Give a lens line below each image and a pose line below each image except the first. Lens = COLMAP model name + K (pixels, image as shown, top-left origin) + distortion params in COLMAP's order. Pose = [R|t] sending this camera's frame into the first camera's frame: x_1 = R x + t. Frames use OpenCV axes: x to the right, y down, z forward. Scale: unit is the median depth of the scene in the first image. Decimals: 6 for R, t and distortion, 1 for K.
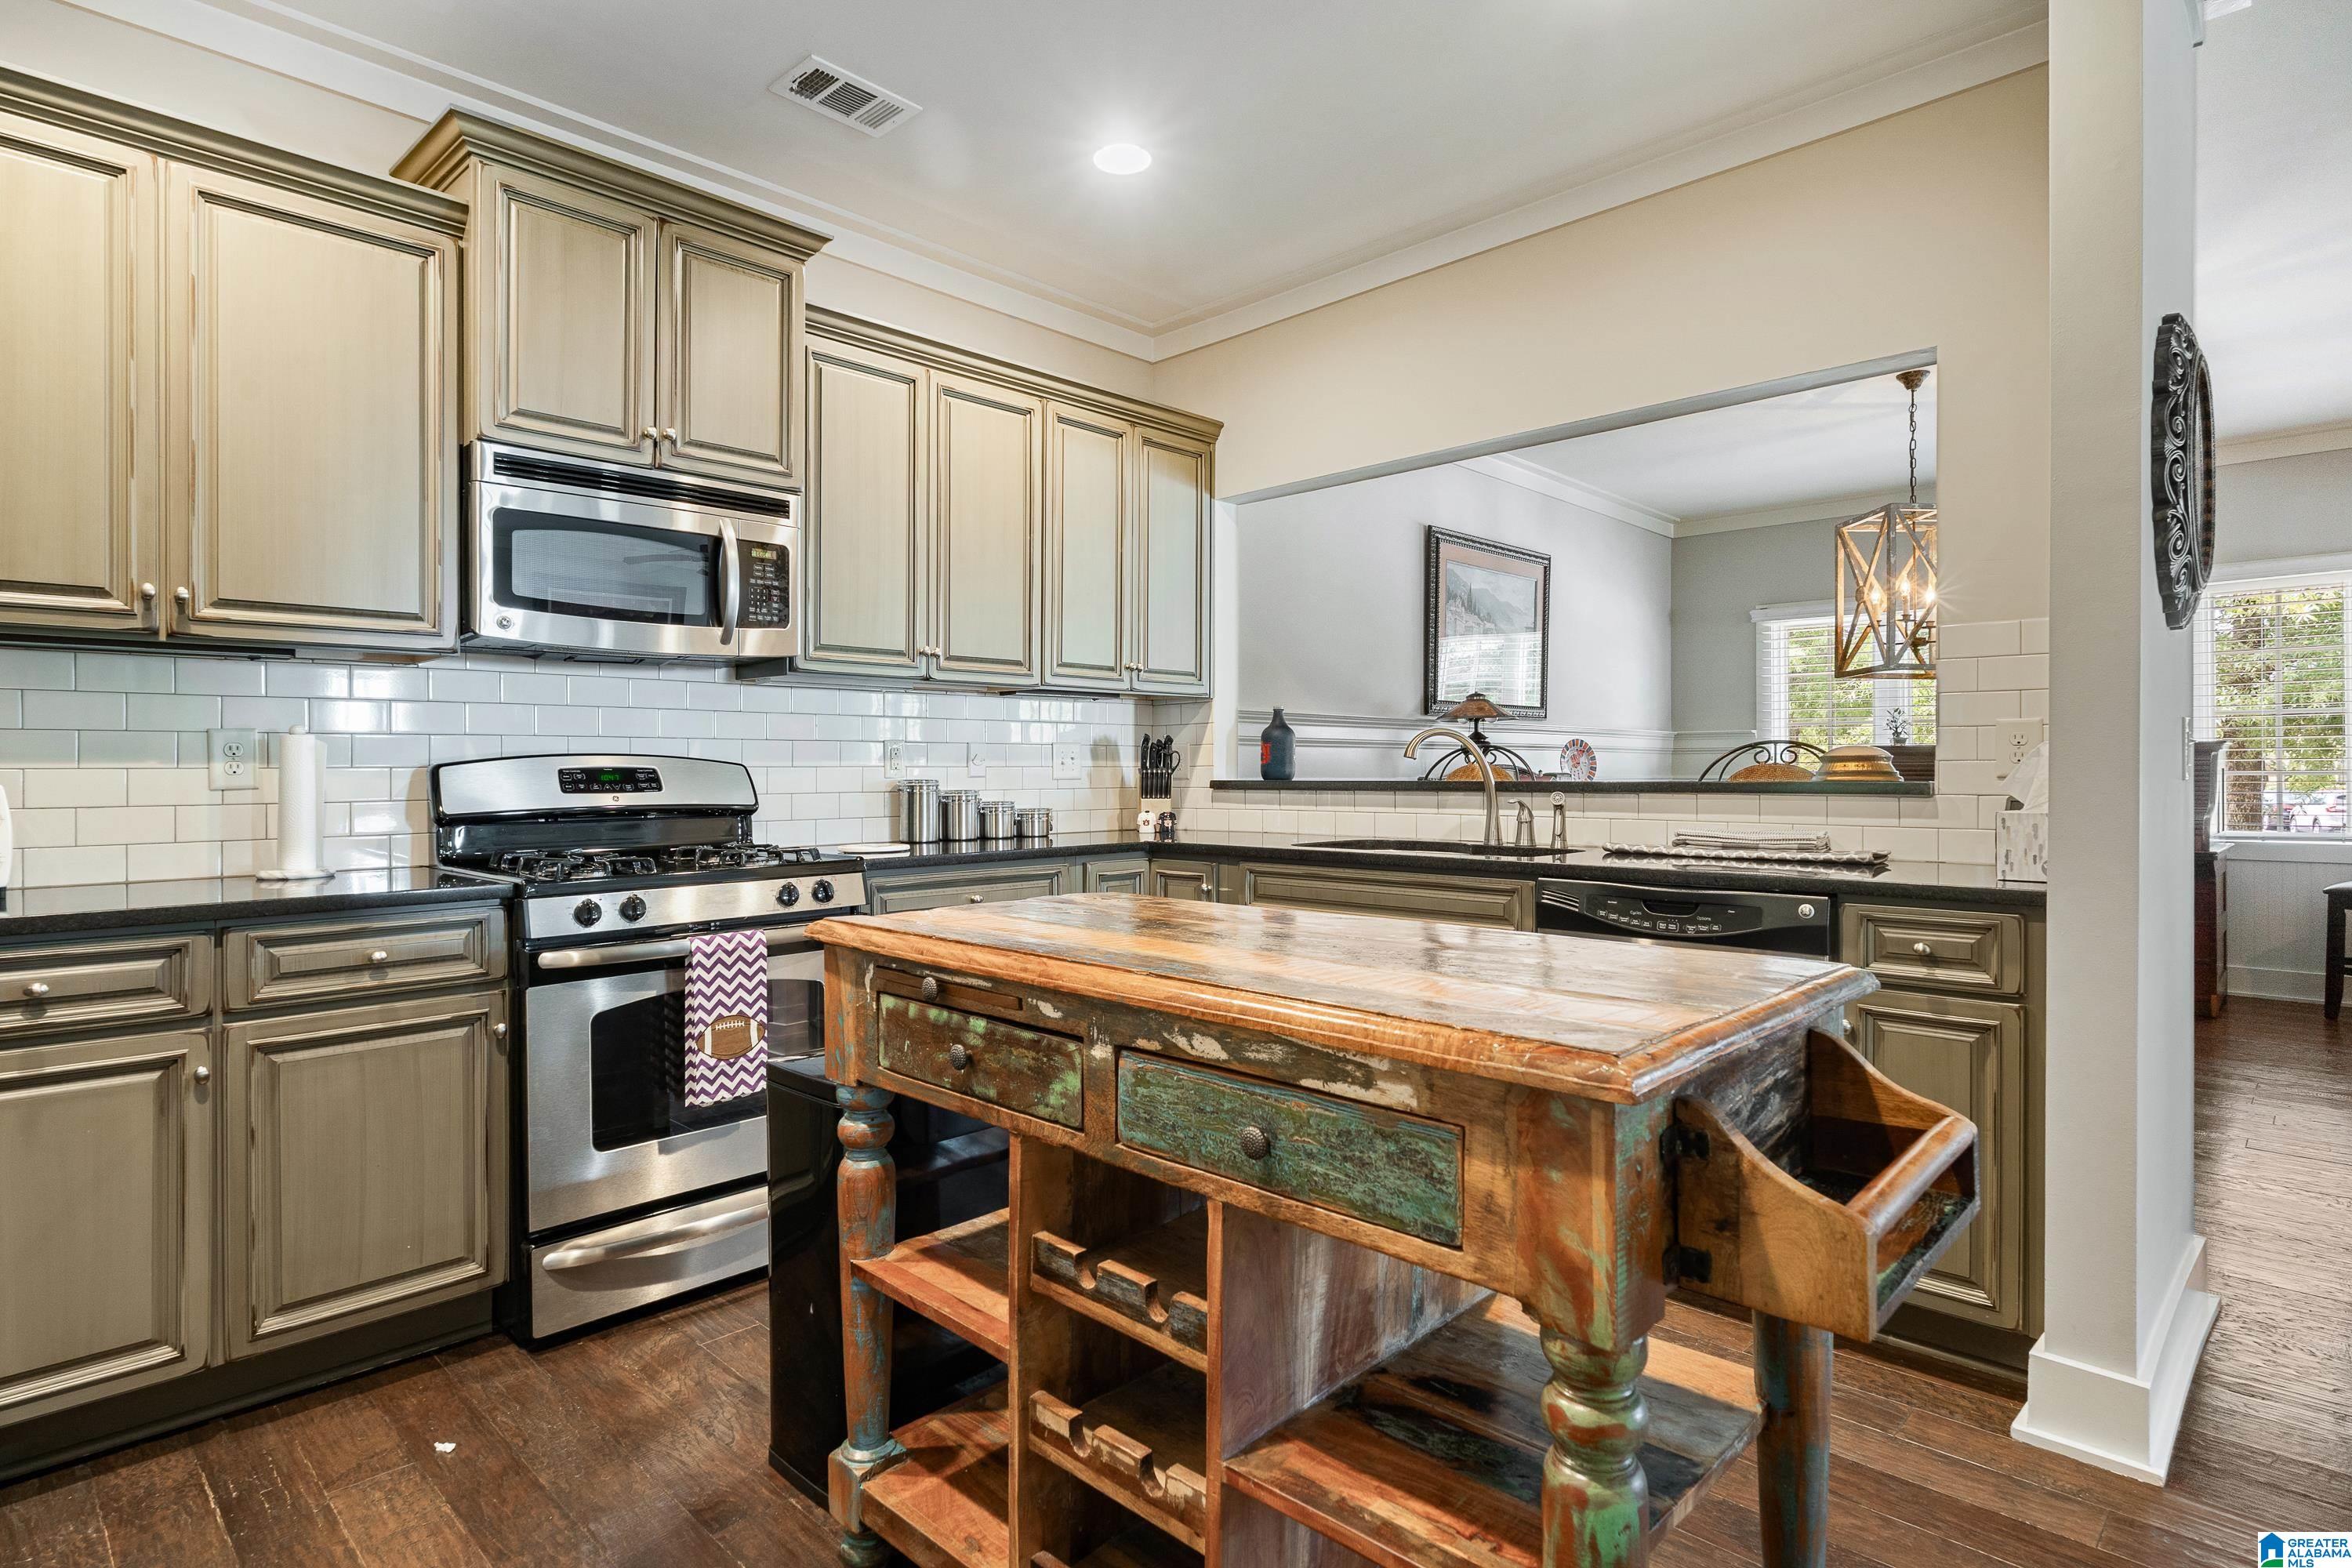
lens RADIAL K [[1172.4, 0, 1222.7], [0, 1172.4, 767.4], [0, 0, 1]] dist [-0.002035, -0.000690]
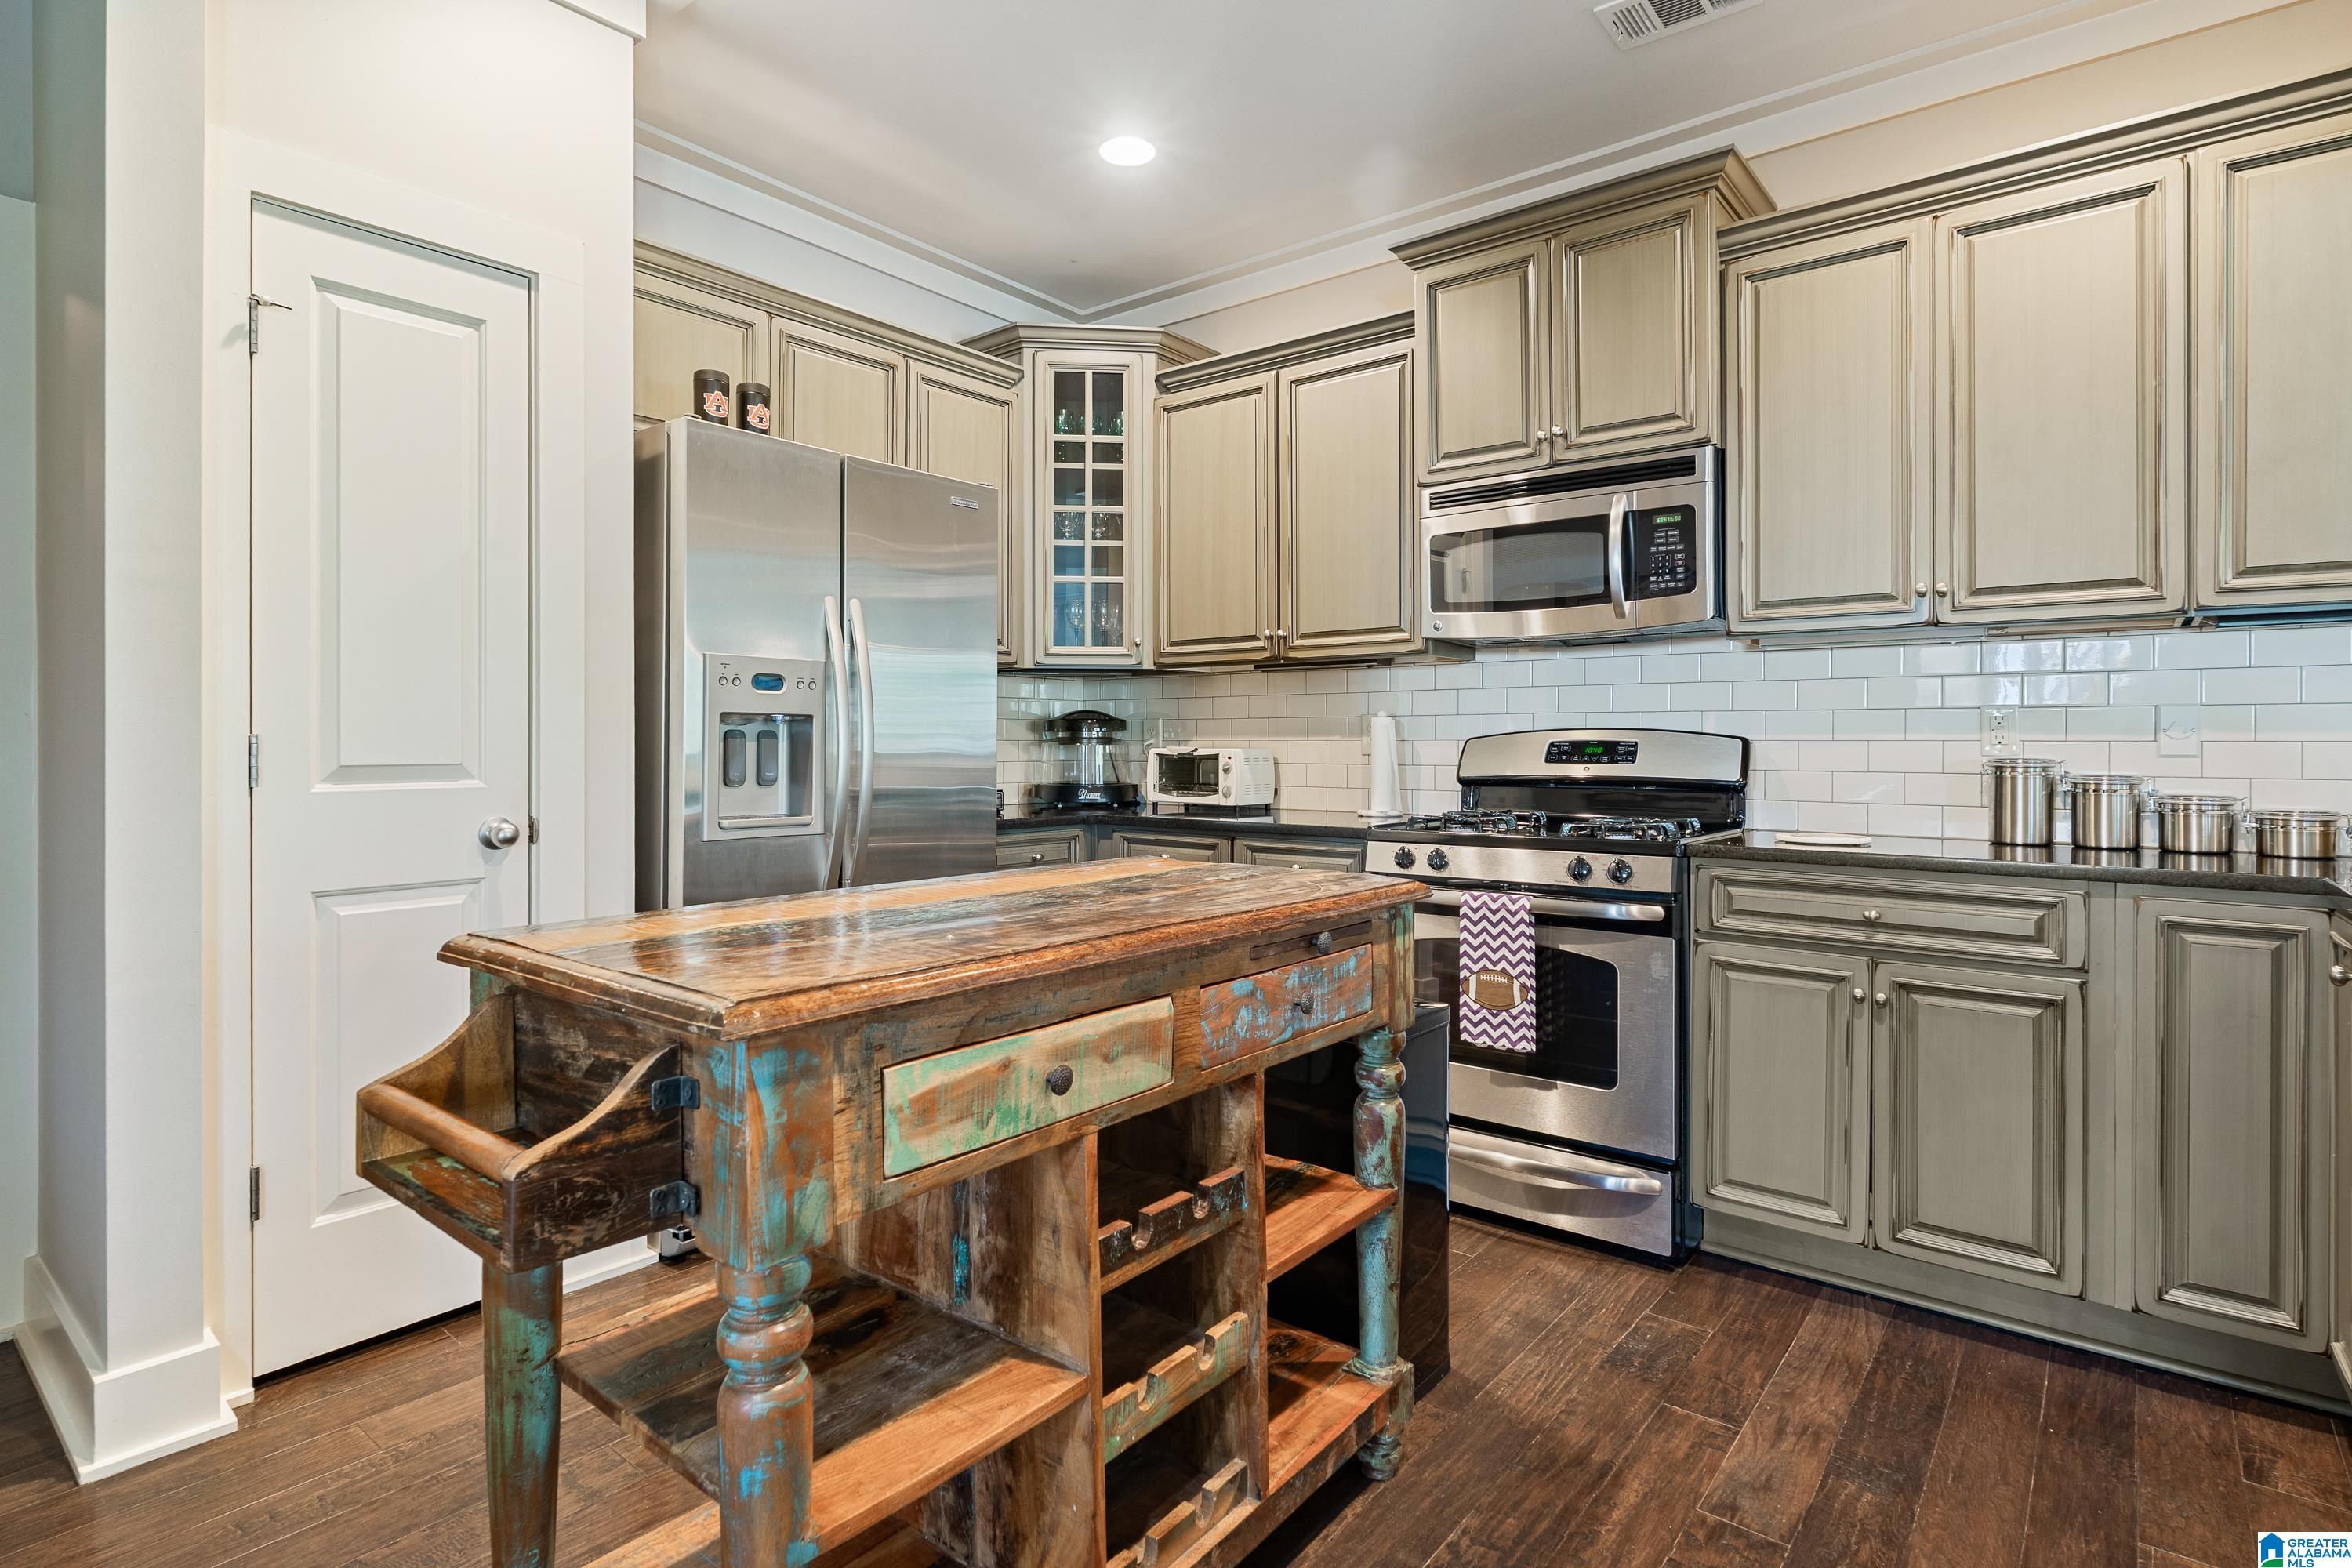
lens RADIAL K [[1172.4, 0, 1244.1], [0, 1172.4, 752.0], [0, 0, 1]] dist [-0.002035, -0.000690]
pose [[0.099990, 0.013835, -0.994892, 0.532543], [-0.003065, 0.999903, 0.013597, -0.002872], [0.994984, 0.001689, 0.100023, 0.558088]]
